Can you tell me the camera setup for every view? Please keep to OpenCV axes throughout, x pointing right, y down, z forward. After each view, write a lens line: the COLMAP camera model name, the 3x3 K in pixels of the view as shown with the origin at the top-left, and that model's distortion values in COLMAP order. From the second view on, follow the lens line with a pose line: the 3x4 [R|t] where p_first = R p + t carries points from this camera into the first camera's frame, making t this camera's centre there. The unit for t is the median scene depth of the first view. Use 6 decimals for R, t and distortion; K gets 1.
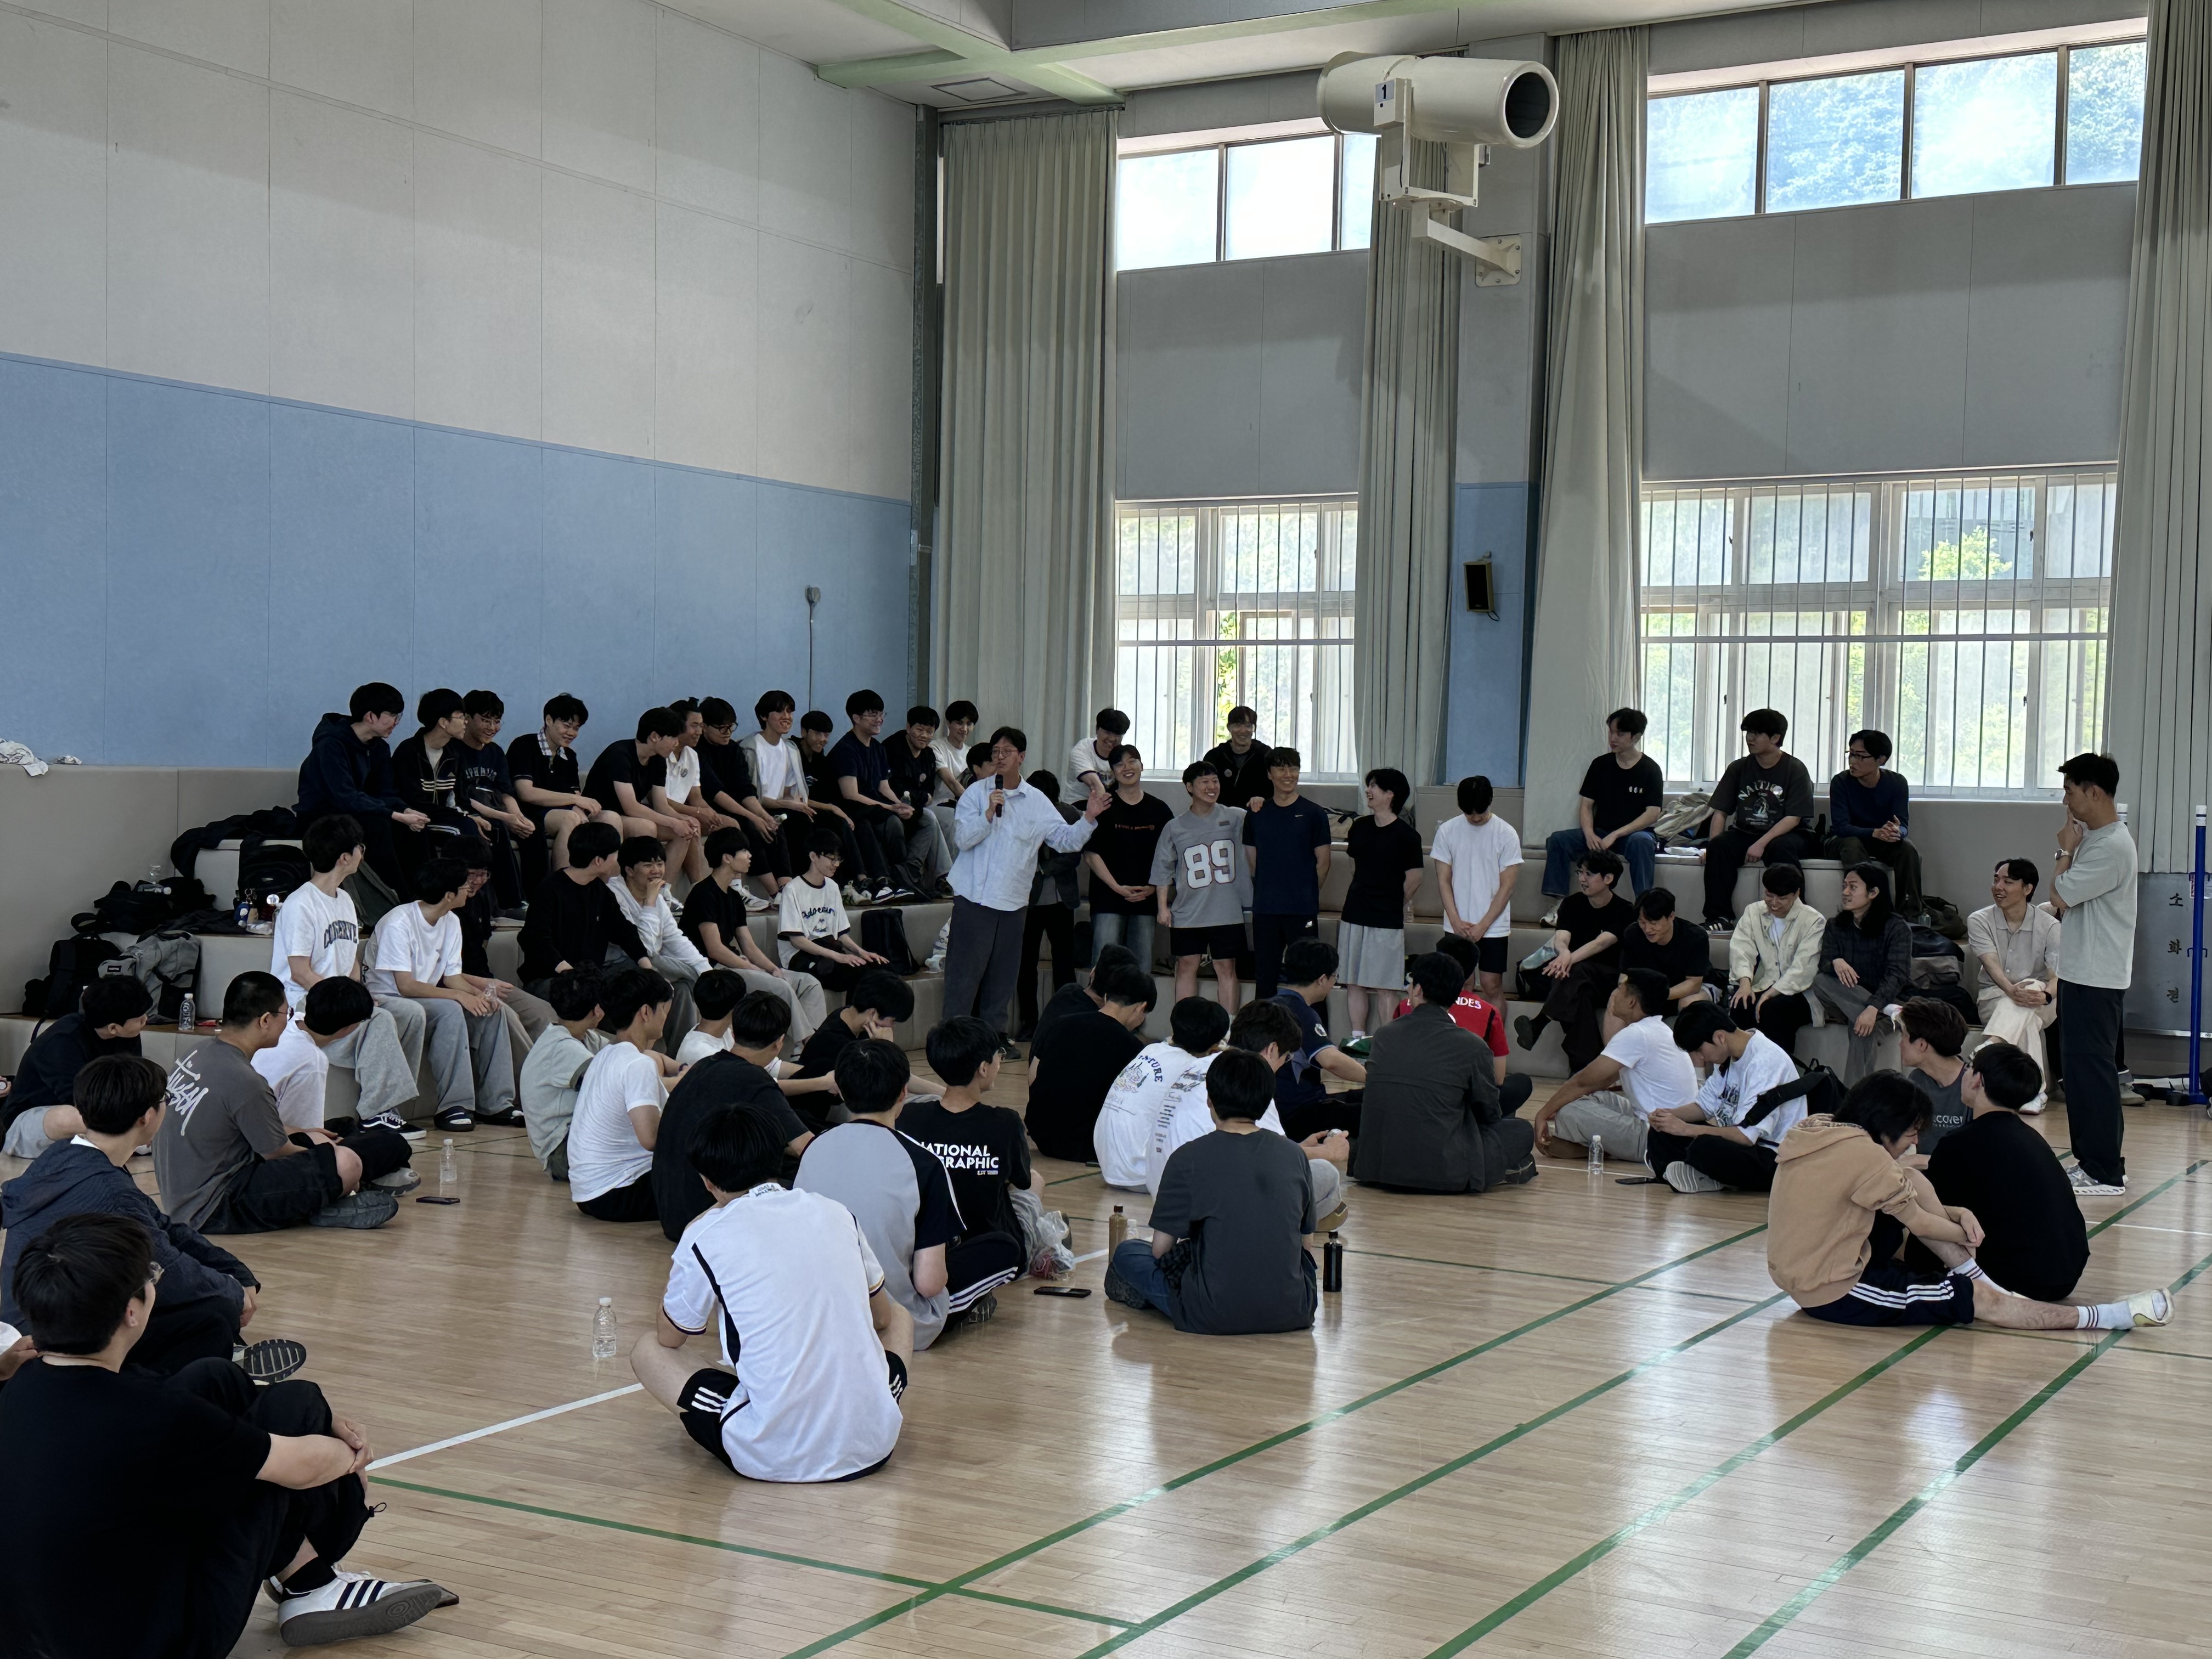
lens RADIAL K [[2750.1, 0, 1106.0], [0, 2750.1, 829.5], [0, 0, 1]] dist [0.209643, -0.497370]
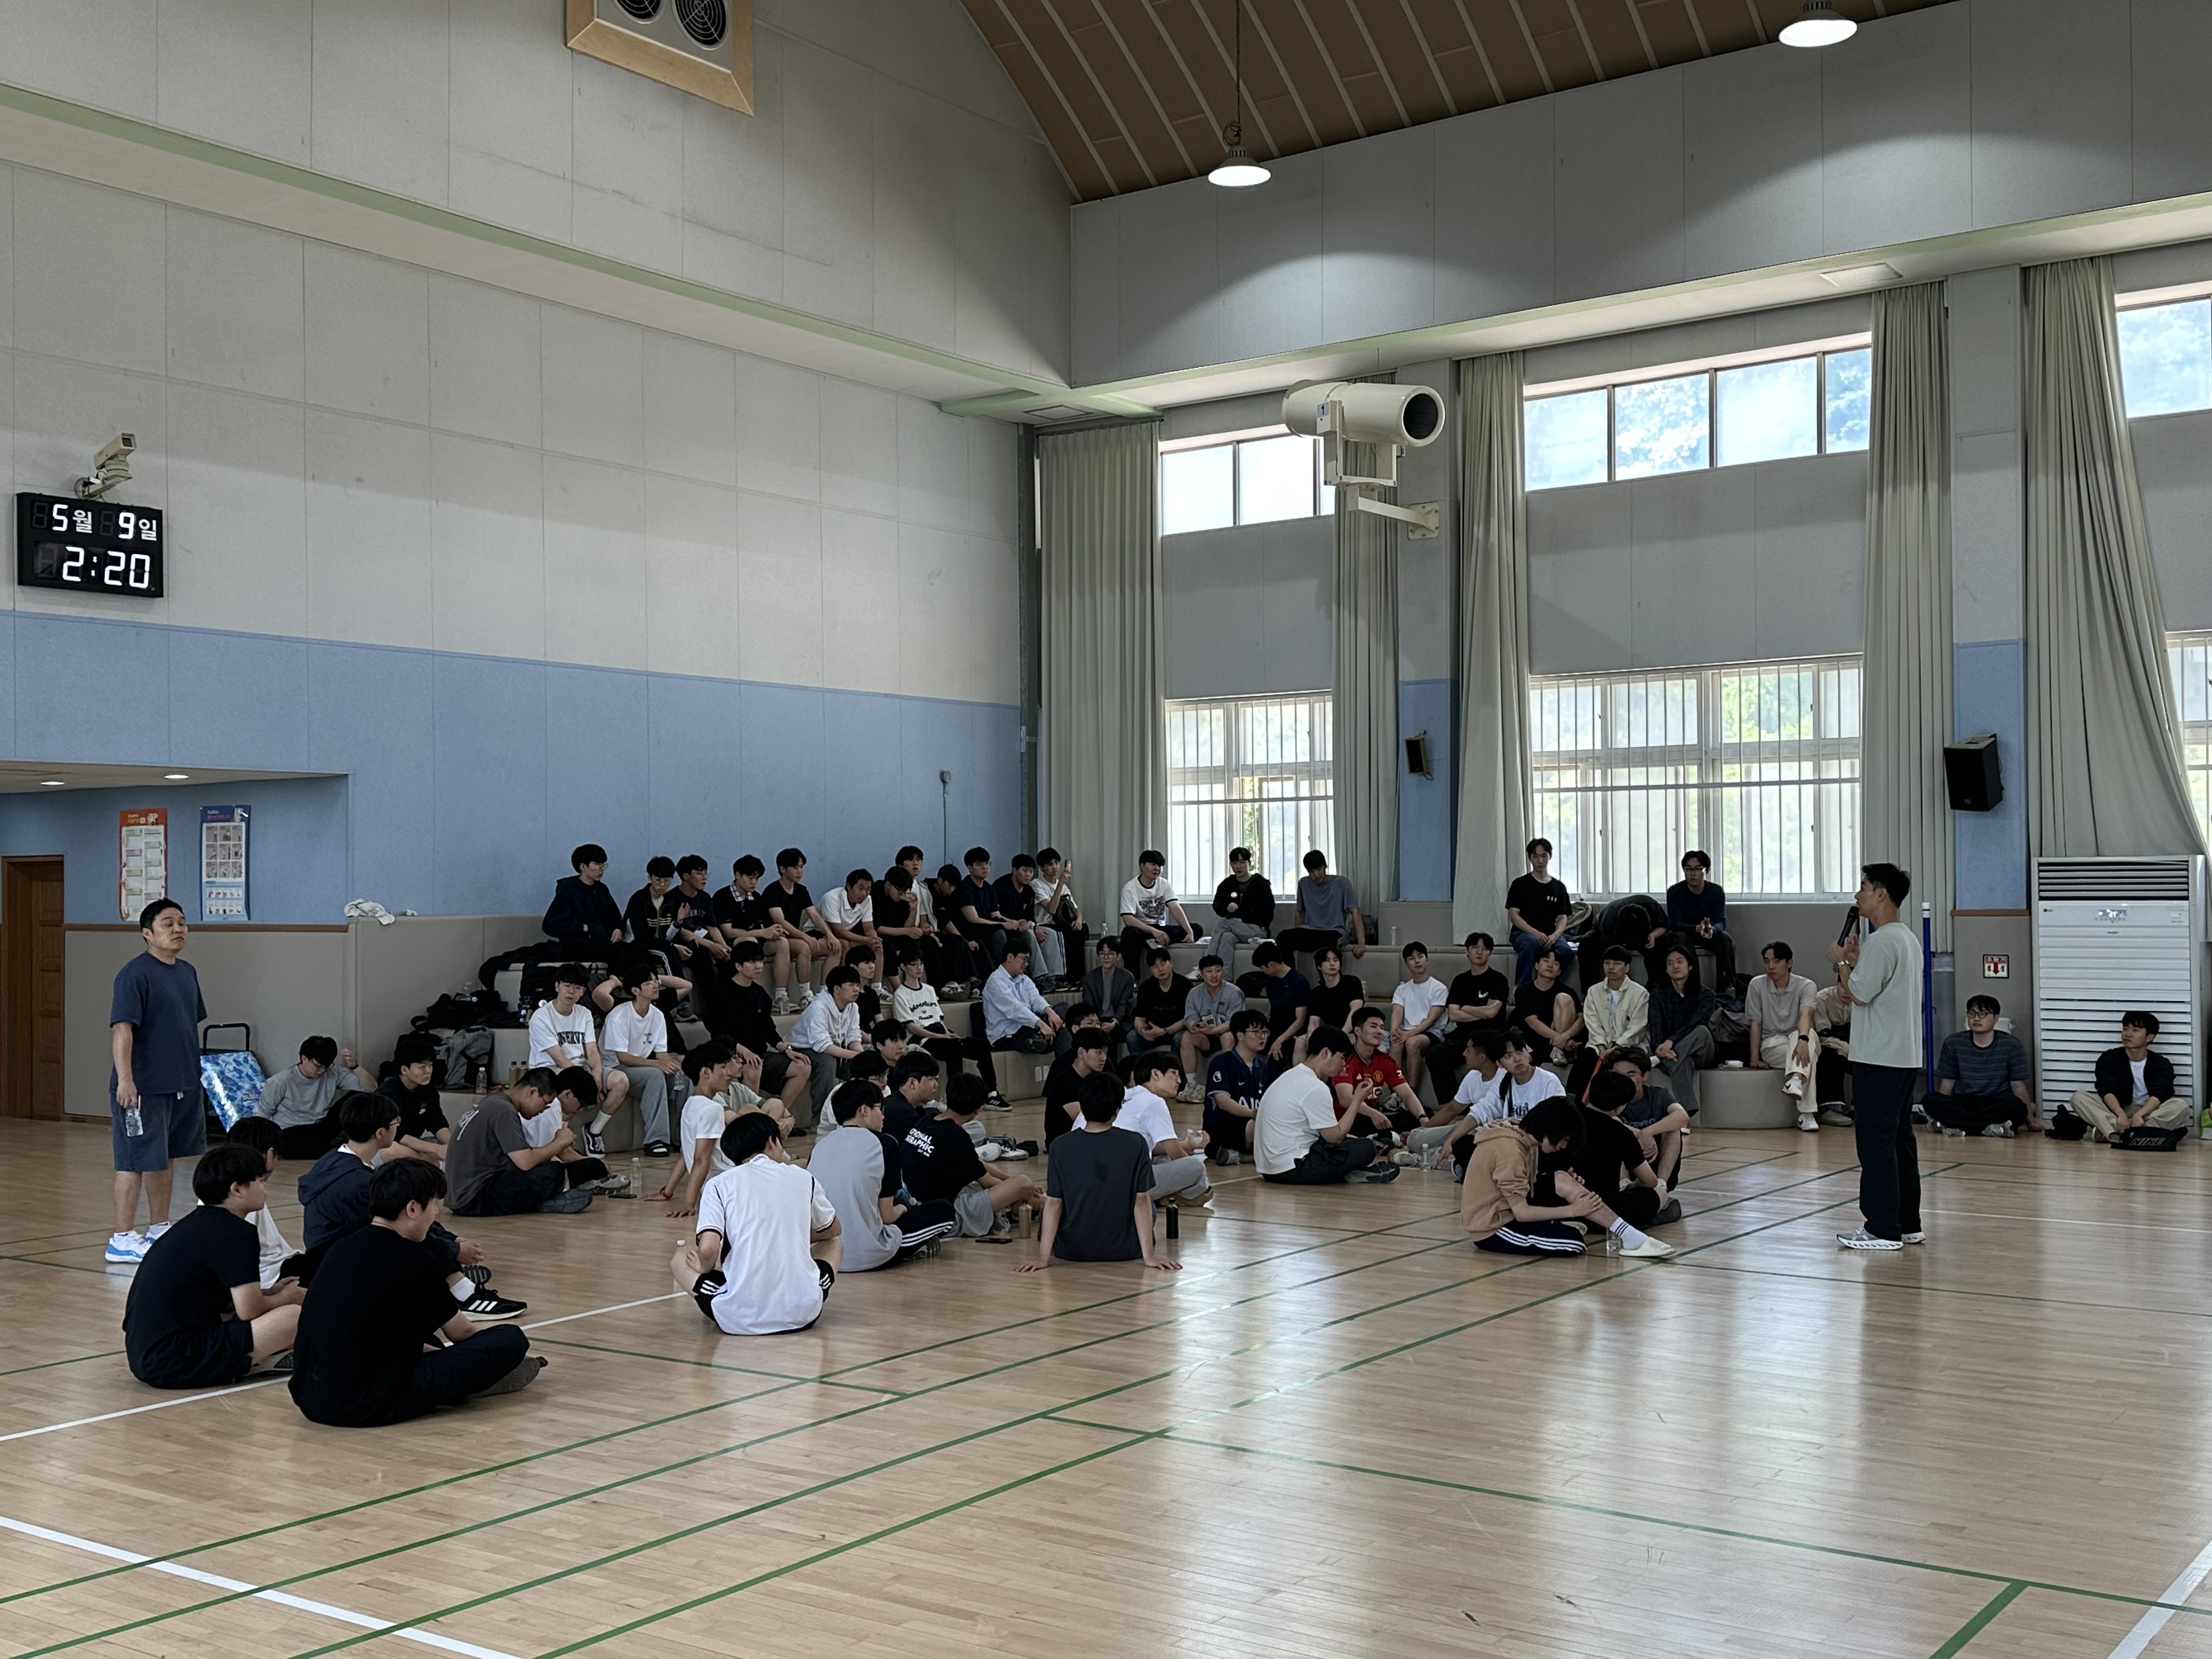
lens RADIAL K [[2279.1, 0, 1106.0], [0, 2279.1, 829.5], [0, 0, 1]] dist [0.167392, -0.321642]
pose [[0.994750, -0.031326, -0.097417, 0.092648], [0.026410, 0.998331, -0.051353, 0.002914], [0.098864, 0.048511, 0.993918, -0.142747]]
